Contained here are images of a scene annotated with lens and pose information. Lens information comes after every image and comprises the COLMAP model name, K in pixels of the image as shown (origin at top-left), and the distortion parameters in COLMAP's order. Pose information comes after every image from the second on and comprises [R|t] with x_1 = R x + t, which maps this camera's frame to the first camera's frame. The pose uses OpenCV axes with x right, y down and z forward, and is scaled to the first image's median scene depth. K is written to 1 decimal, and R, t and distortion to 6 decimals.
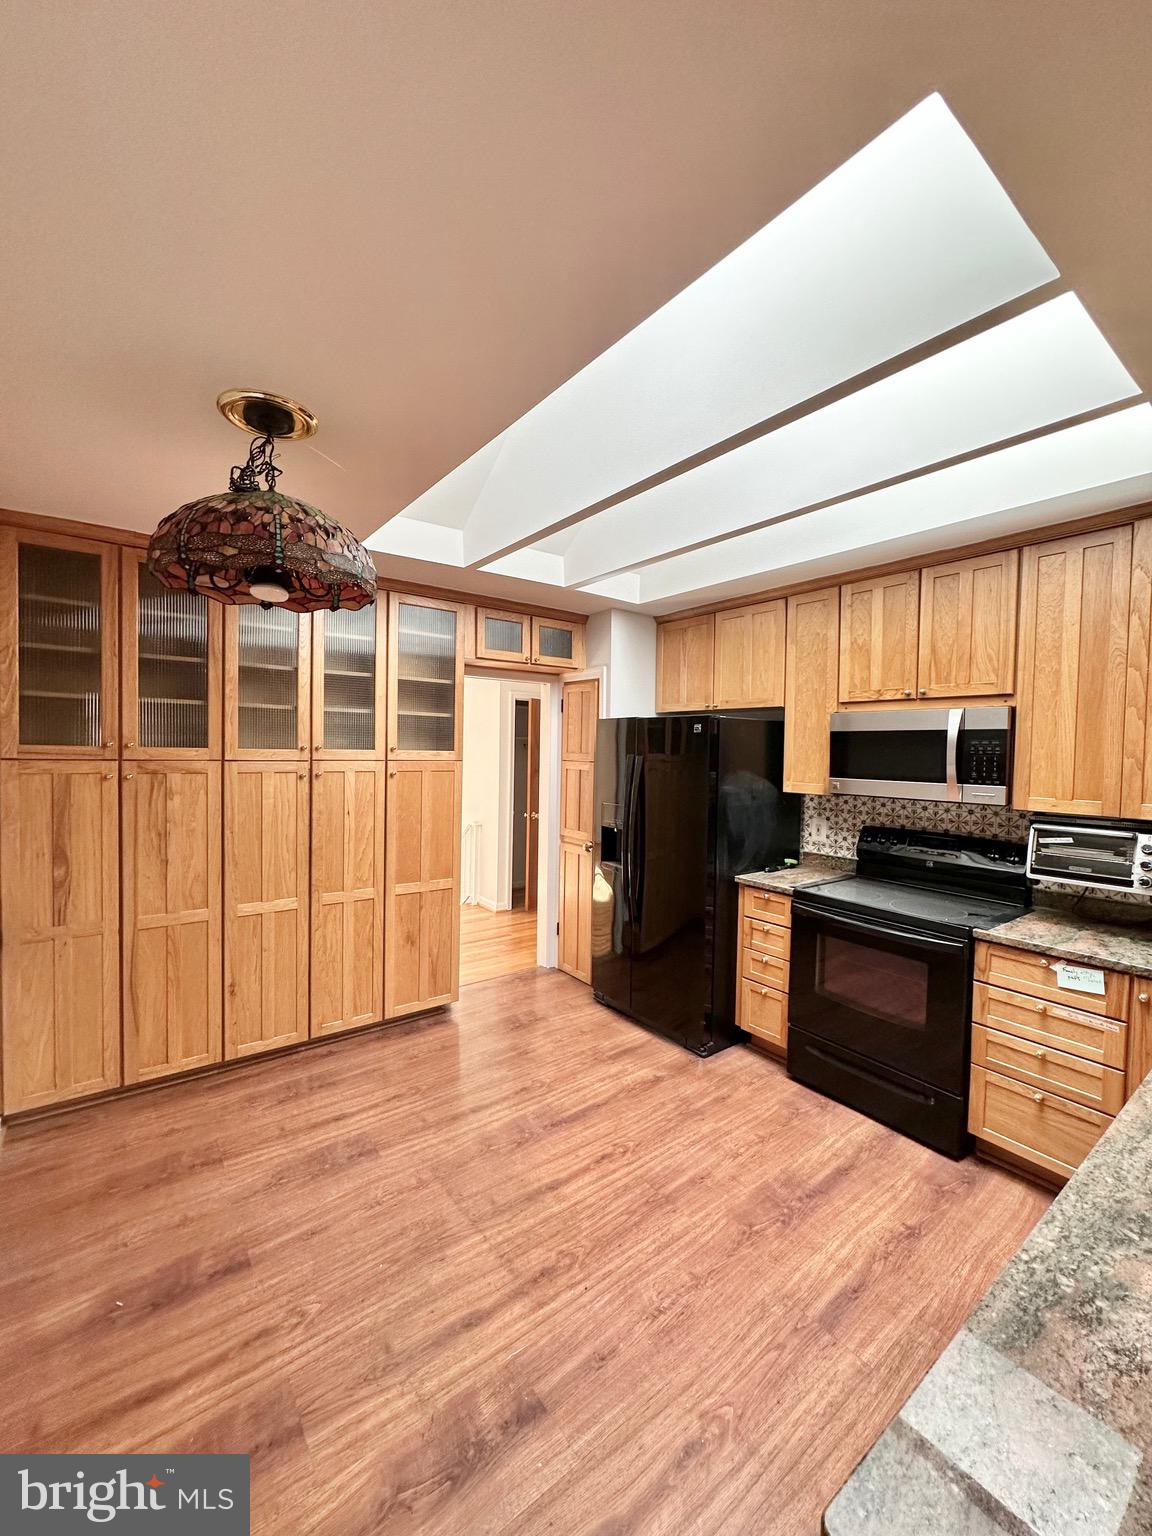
lens RADIAL K [[611.8, 0, 576.0], [0, 611.8, 768.0], [0, 0, 1]] dist [-0.002951, 0.000043]
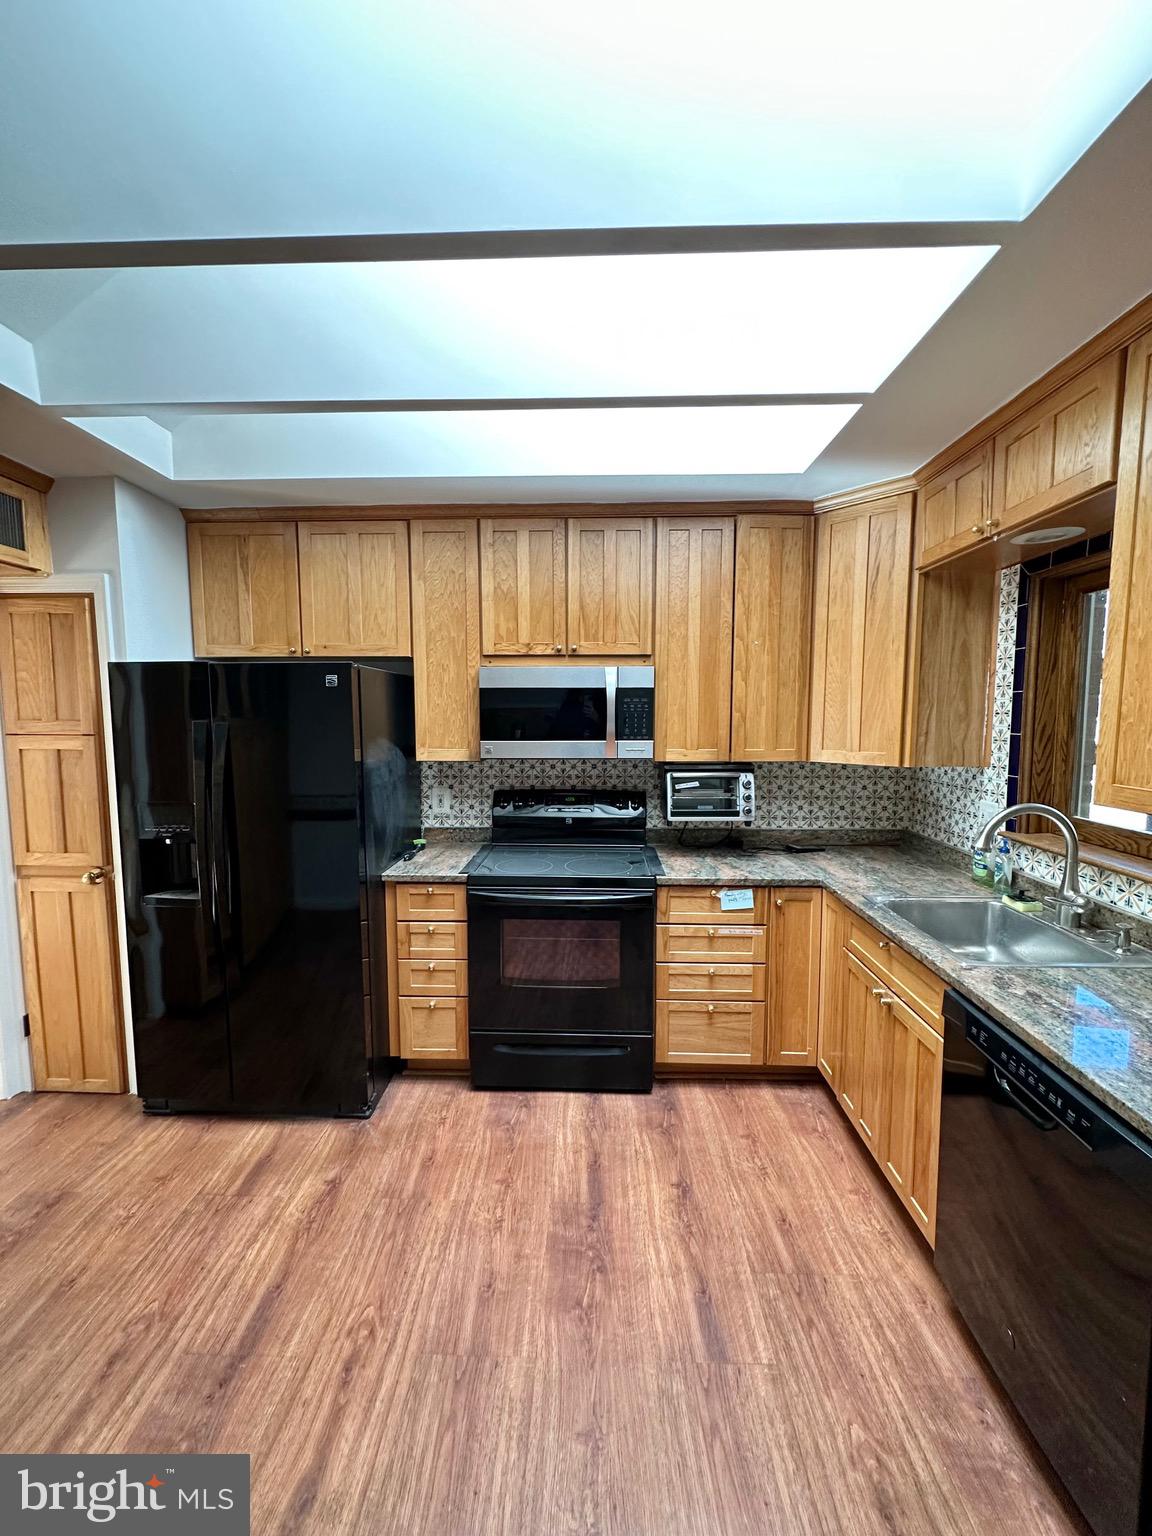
lens RADIAL K [[611.8, 0, 576.0], [0, 611.8, 768.0], [0, 0, 1]] dist [-0.002951, 0.000043]
pose [[0.627755, -0.085507, 0.773700, -0.197603], [0.036105, 0.996077, 0.080789, -0.012341], [-0.777573, -0.022782, 0.628380, 0.366735]]
